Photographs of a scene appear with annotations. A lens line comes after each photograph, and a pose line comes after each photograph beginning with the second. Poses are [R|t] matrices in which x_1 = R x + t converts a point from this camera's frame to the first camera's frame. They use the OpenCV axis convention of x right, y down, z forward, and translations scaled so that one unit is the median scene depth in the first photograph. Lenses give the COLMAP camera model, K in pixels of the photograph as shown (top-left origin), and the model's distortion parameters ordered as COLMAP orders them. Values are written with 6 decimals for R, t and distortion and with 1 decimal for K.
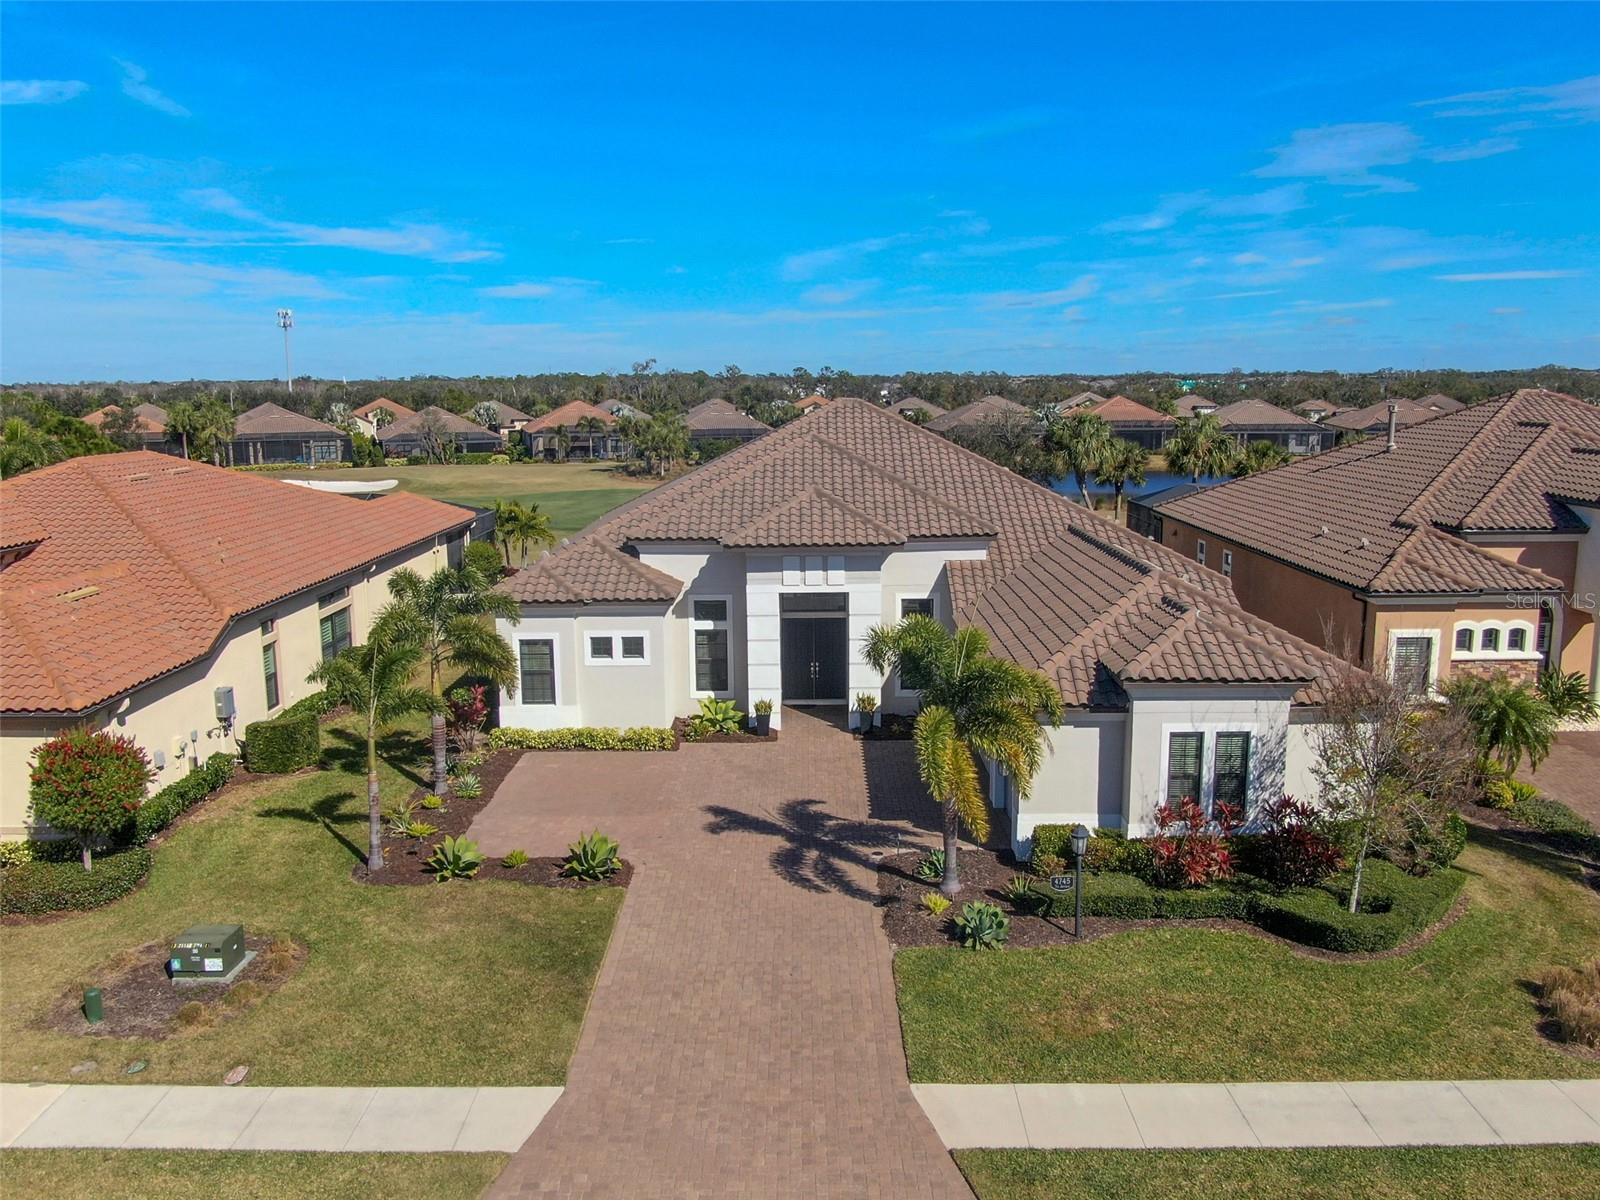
lens RADIAL K [[1246.7, 0, 799.1], [0, 1246.7, 596.3], [0, 0, 1]] dist [-0.010635, -0.002034]
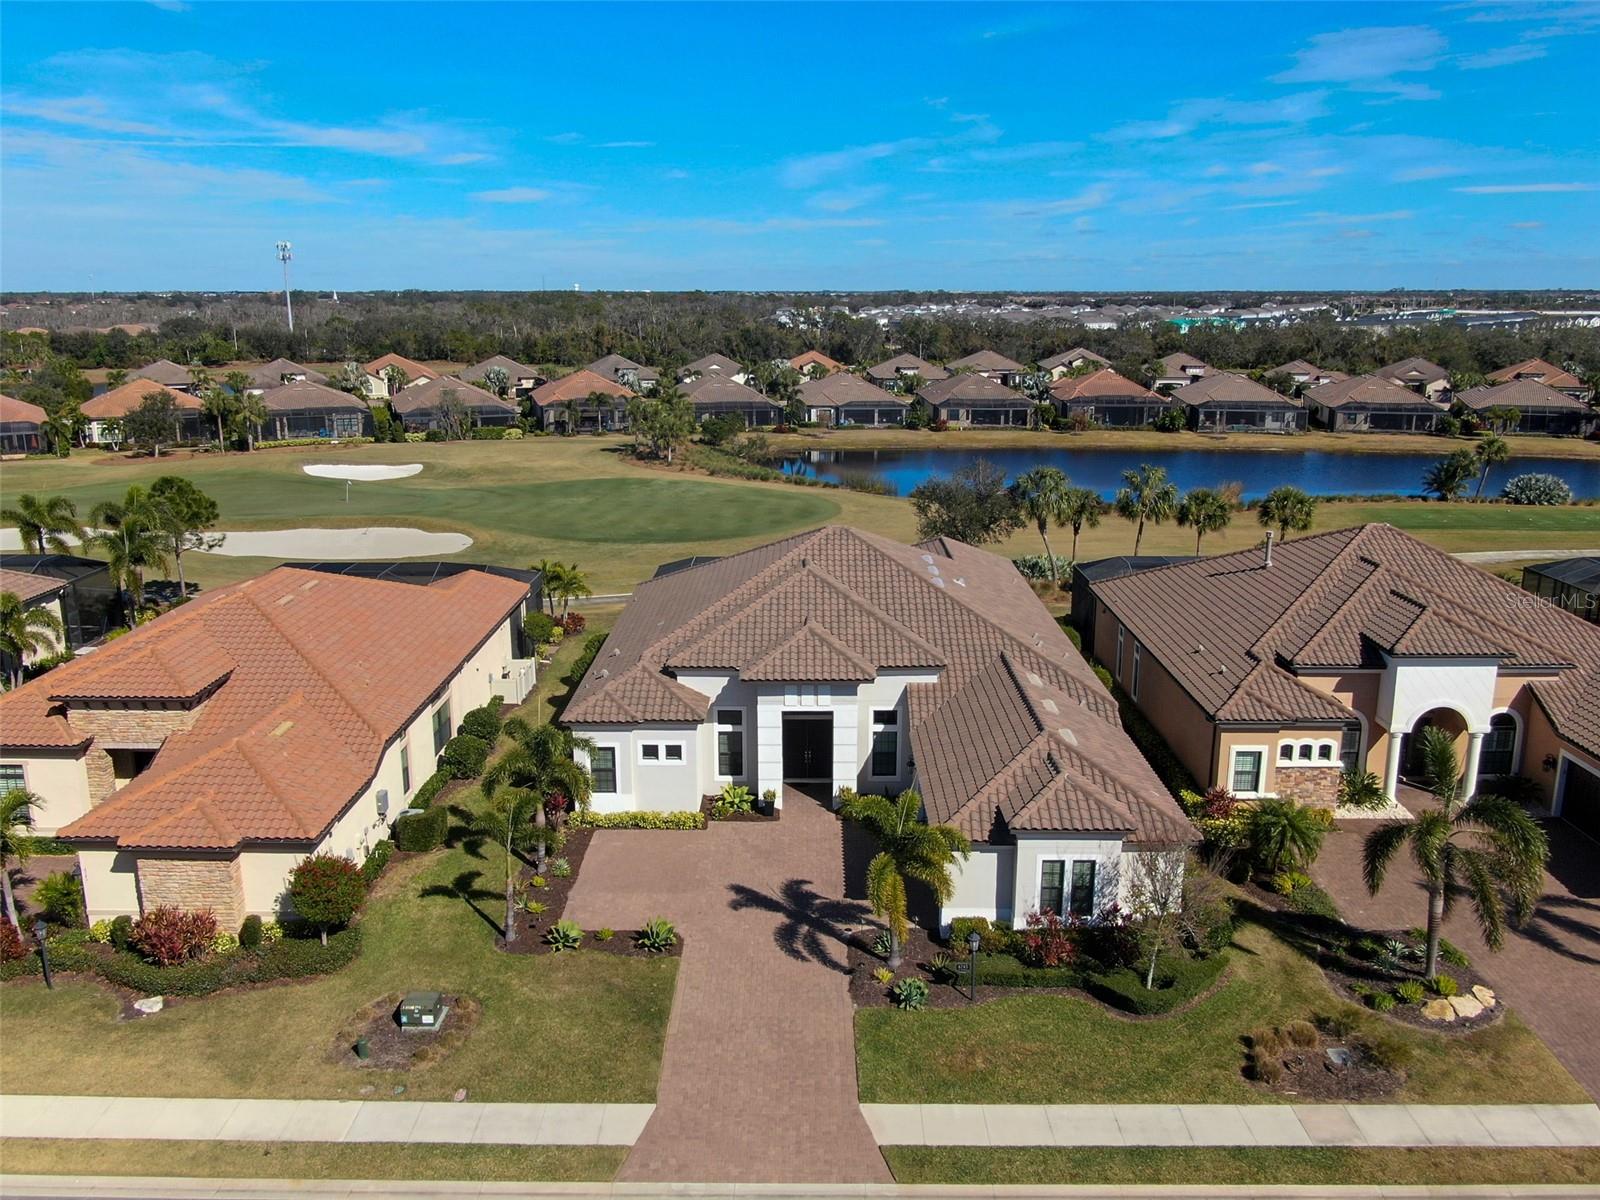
lens RADIAL K [[1257.8, 0, 800.0], [0, 1257.8, 600.0], [0, 0, 1]] dist [-0.018616, 0.013992]
pose [[0.999965, 0.007773, 0.002939, -0.001633], [-0.007952, 0.997751, 0.066553, -0.271097], [-0.002415, -0.066574, 0.997779, -0.441034]]
